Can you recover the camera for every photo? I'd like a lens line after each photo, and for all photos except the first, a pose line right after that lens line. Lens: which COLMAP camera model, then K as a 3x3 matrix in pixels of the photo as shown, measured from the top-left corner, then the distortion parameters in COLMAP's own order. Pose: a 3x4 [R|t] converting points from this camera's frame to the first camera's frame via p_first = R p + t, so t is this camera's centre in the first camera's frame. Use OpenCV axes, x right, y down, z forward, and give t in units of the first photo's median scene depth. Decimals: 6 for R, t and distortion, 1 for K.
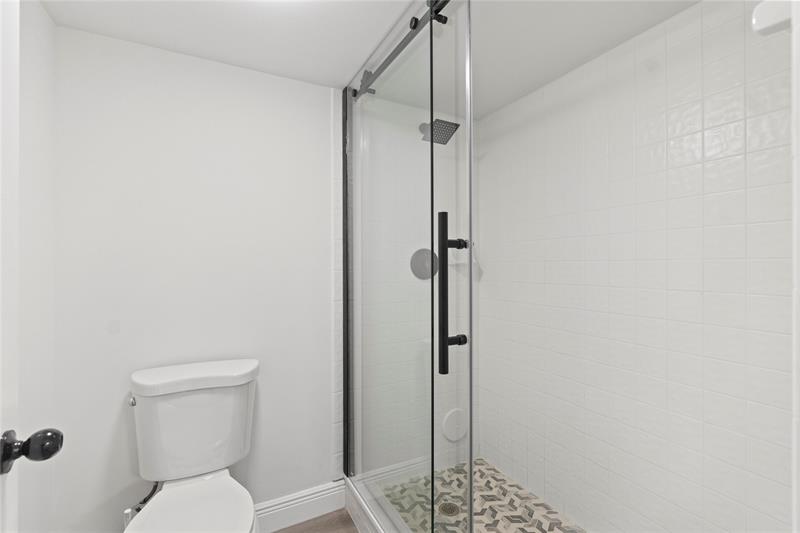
lens RADIAL K [[361.0, 0, 396.9], [0, 361.0, 264.3], [0, 0, 1]] dist [-0.000169, 0.000018]
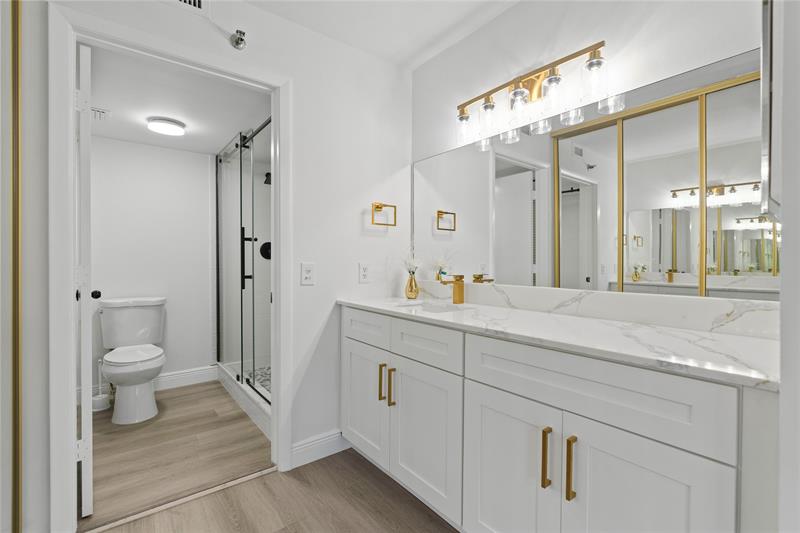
lens RADIAL K [[361.0, 0, 396.9], [0, 361.0, 264.3], [0, 0, 1]] dist [-0.000169, 0.000018]
pose [[0.984642, -0.001103, 0.174580, 0.544029], [-0.000465, 0.999960, 0.008938, 0.070782], [-0.174583, -0.008882, 0.984602, -1.229298]]
